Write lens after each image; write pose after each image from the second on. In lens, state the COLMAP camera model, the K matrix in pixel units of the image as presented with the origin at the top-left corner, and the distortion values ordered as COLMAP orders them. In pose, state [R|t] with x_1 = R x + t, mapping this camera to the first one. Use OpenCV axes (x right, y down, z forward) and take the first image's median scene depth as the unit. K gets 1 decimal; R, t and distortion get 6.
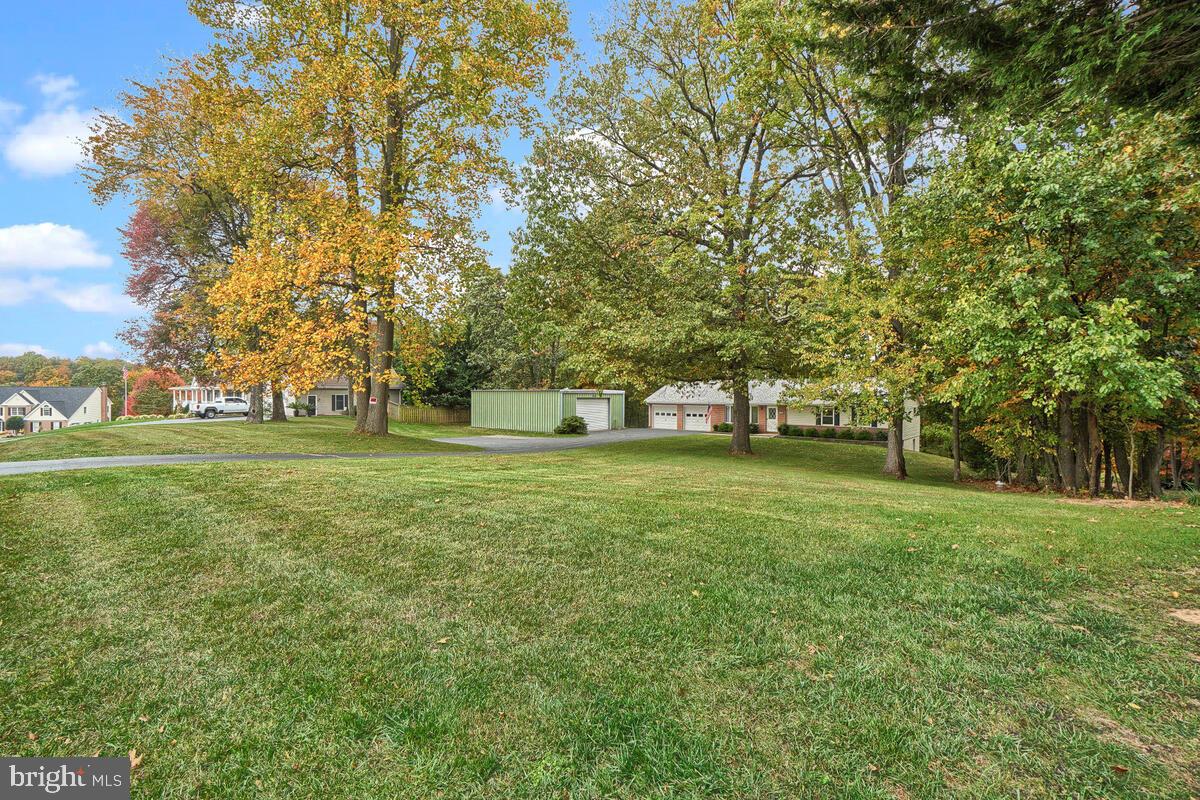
lens RADIAL K [[528.1, 0, 600.0], [0, 528.1, 400.0], [0, 0, 1]] dist [-0.001533, -0.000191]
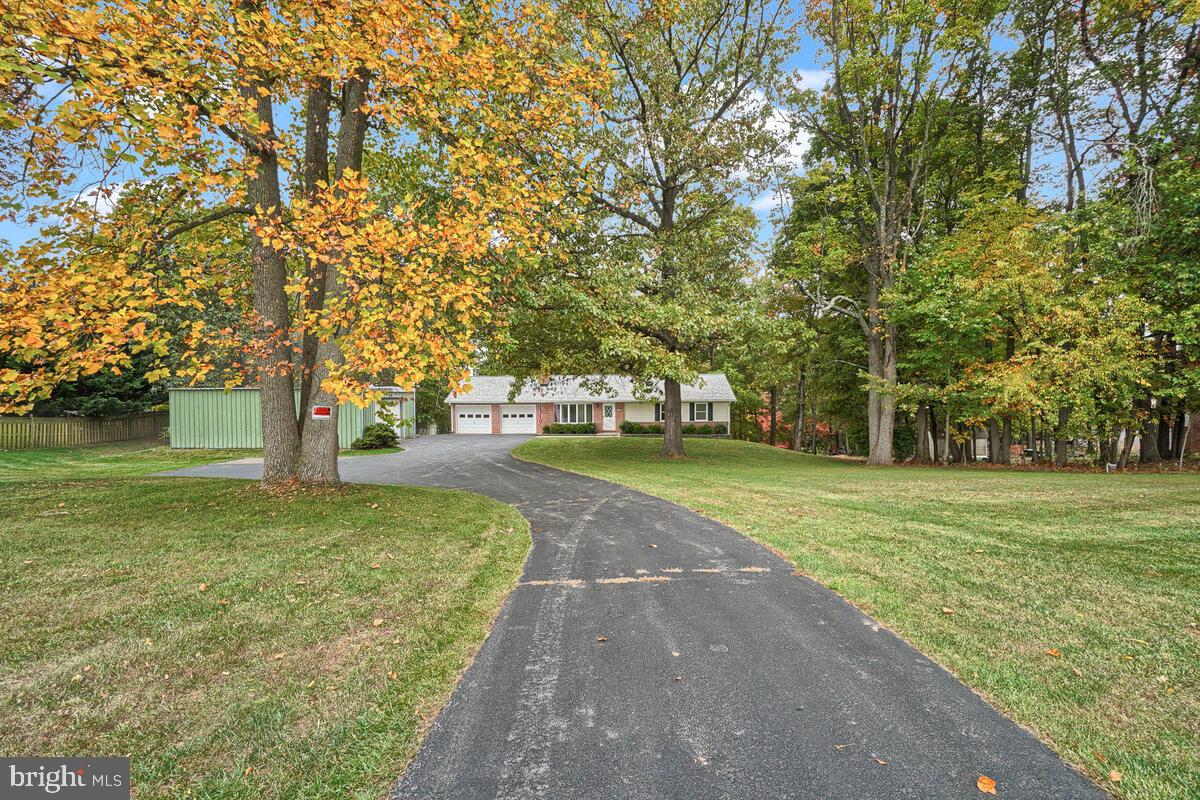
lens RADIAL K [[528.1, 0, 600.0], [0, 528.1, 400.0], [0, 0, 1]] dist [-0.001533, -0.000191]
pose [[0.801619, -0.019962, 0.597502, -0.225865], [0.016519, 0.999800, 0.011240, -0.004359], [-0.597607, 0.000860, 0.801789, 0.233284]]
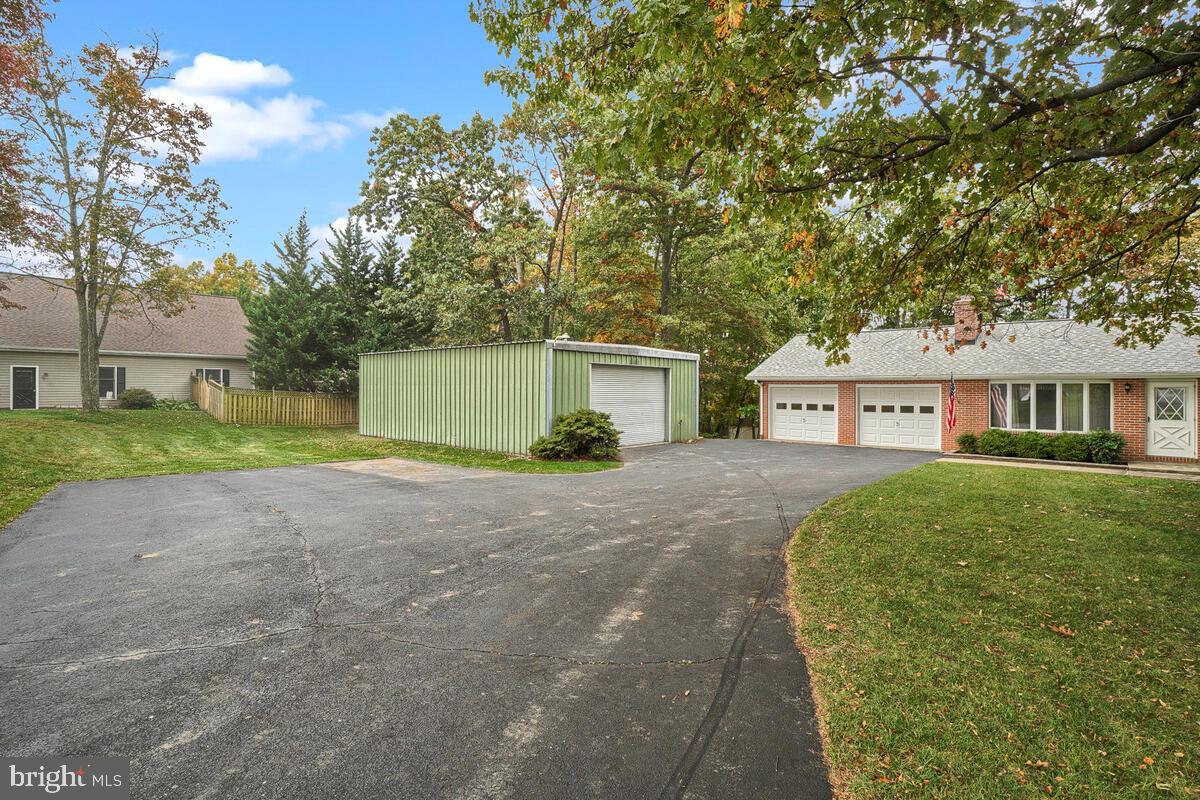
lens RADIAL K [[610.6, 0, 601.8], [0, 610.6, 385.4], [0, 0, 1]] dist [0.002872, 0.001932]
pose [[0.999631, -0.001178, -0.027128, -0.024234], [0.000772, 0.999888, -0.014968, 0.018280], [0.027143, 0.014942, 0.999520, 0.545864]]
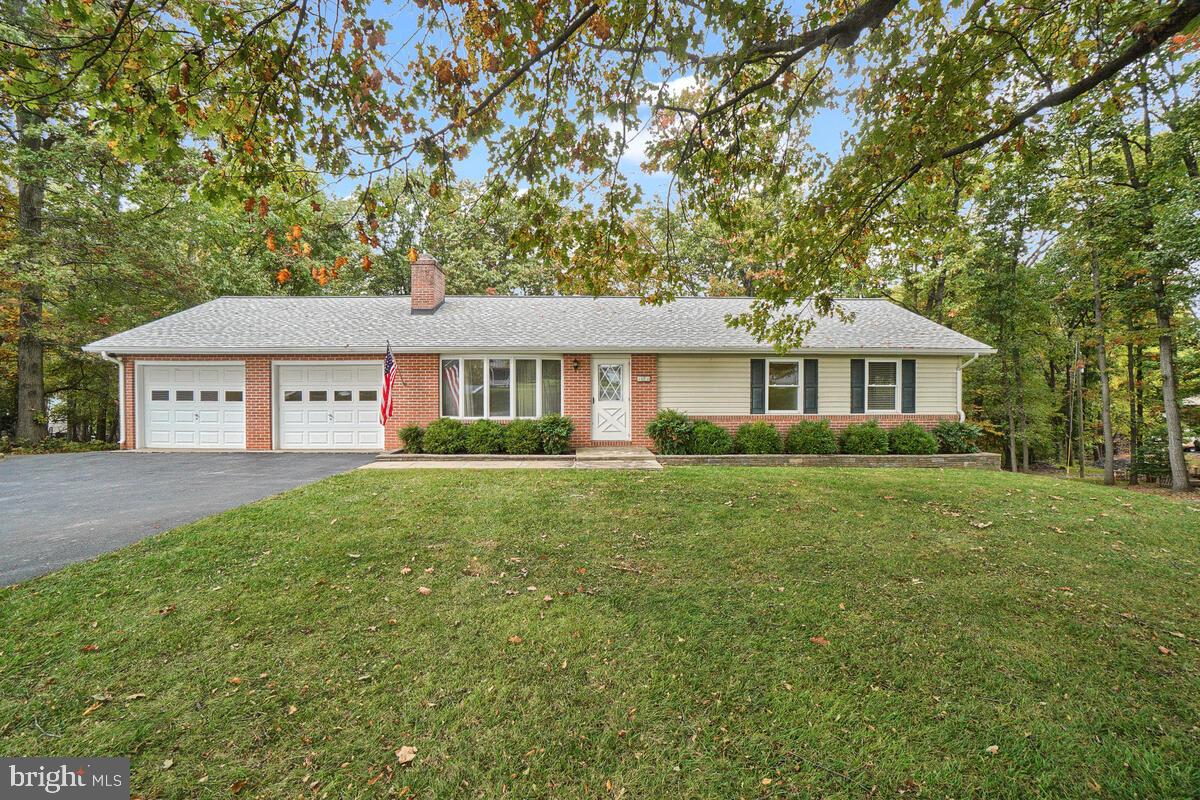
lens RADIAL K [[528.1, 0, 600.0], [0, 528.1, 400.0], [0, 0, 1]] dist [-0.001533, -0.000191]
pose [[0.757440, -0.017846, 0.652661, 0.111697], [0.010024, 0.999826, 0.015705, 0.028807], [-0.652828, -0.005353, 0.757487, 0.705940]]
